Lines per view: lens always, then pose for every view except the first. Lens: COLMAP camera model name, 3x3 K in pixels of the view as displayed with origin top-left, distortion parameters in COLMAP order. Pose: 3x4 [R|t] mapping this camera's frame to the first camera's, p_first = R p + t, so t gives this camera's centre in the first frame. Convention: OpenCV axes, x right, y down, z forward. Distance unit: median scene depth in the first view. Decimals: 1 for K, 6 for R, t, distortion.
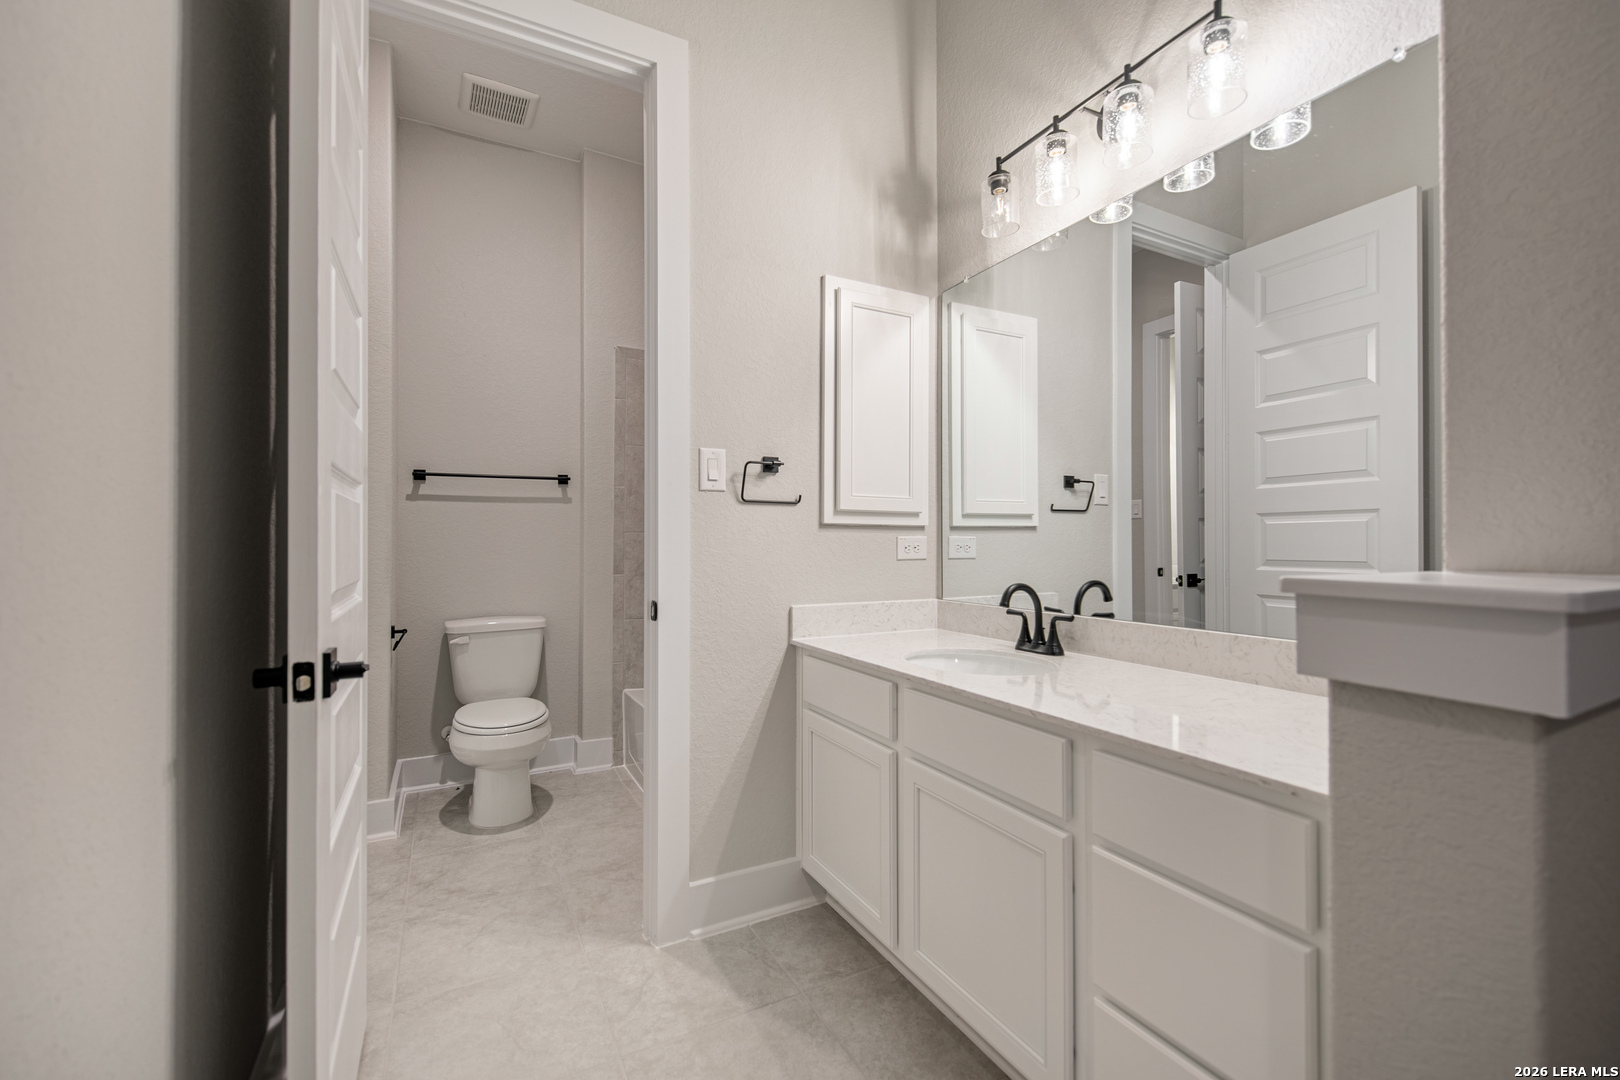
lens RADIAL K [[677.5, 0, 810.0], [0, 677.5, 540.0], [0, 0, 1]] dist [0.000784, 0.000022]
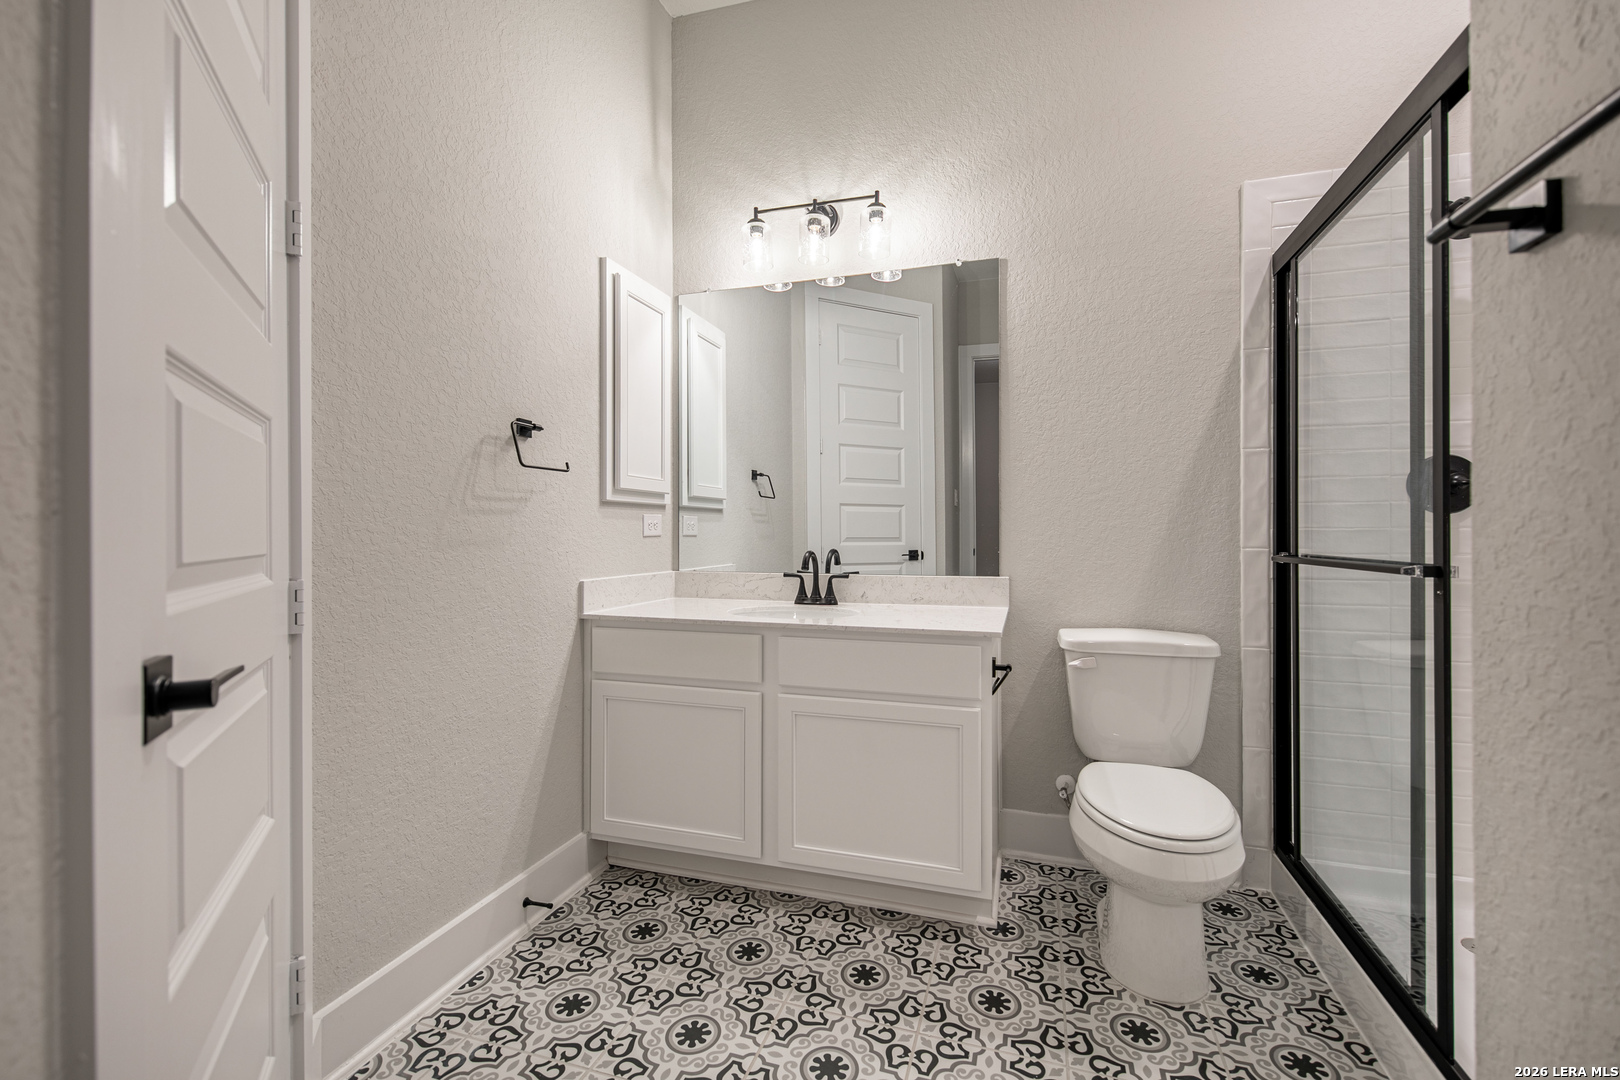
lens RADIAL K [[677.5, 0, 810.0], [0, 677.5, 540.0], [0, 0, 1]] dist [0.000784, 0.000022]
pose [[0.713665, 0.002045, 0.700484, -0.485434], [-0.022329, 0.999554, 0.019831, 0.008200], [-0.700131, -0.029794, 0.713392, 0.039787]]
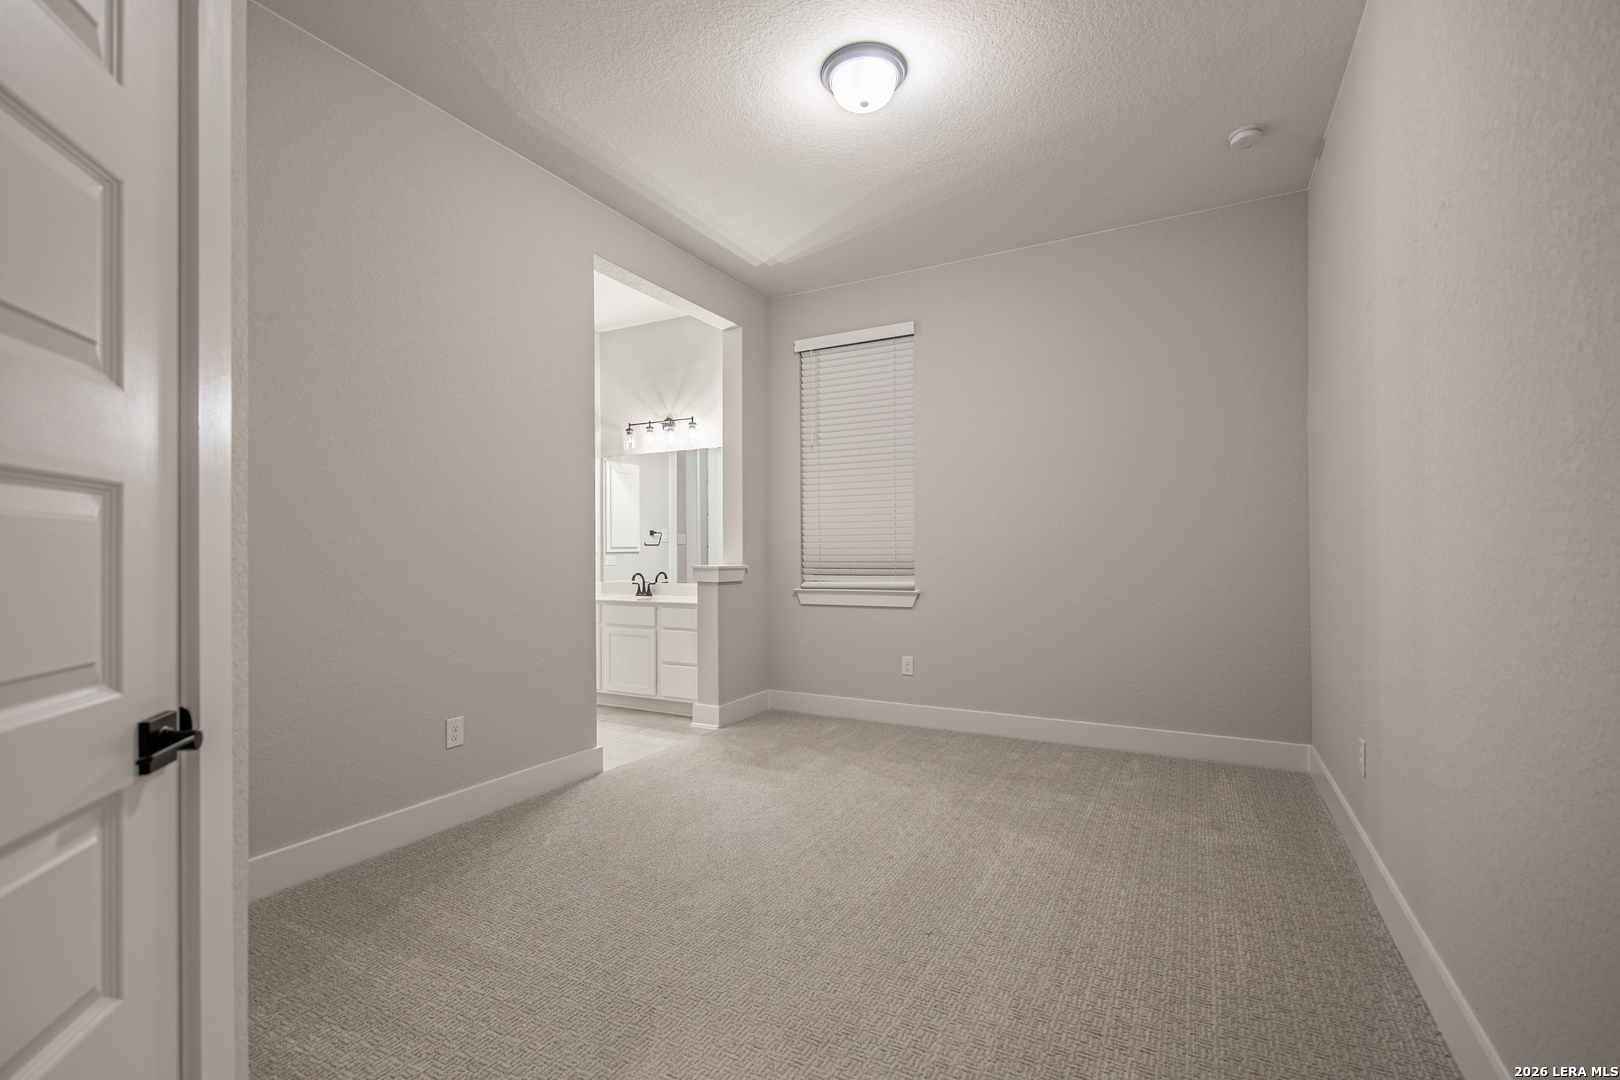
lens RADIAL K [[719.5, 0, 810.0], [0, 719.5, 540.0], [0, 0, 1]] dist [0.000434, 0.000006]
pose [[0.826784, 0.005255, 0.562494, -0.676905], [0.004297, 0.999868, -0.015656, -0.021445], [-0.562502, 0.015361, 0.826653, -1.635906]]
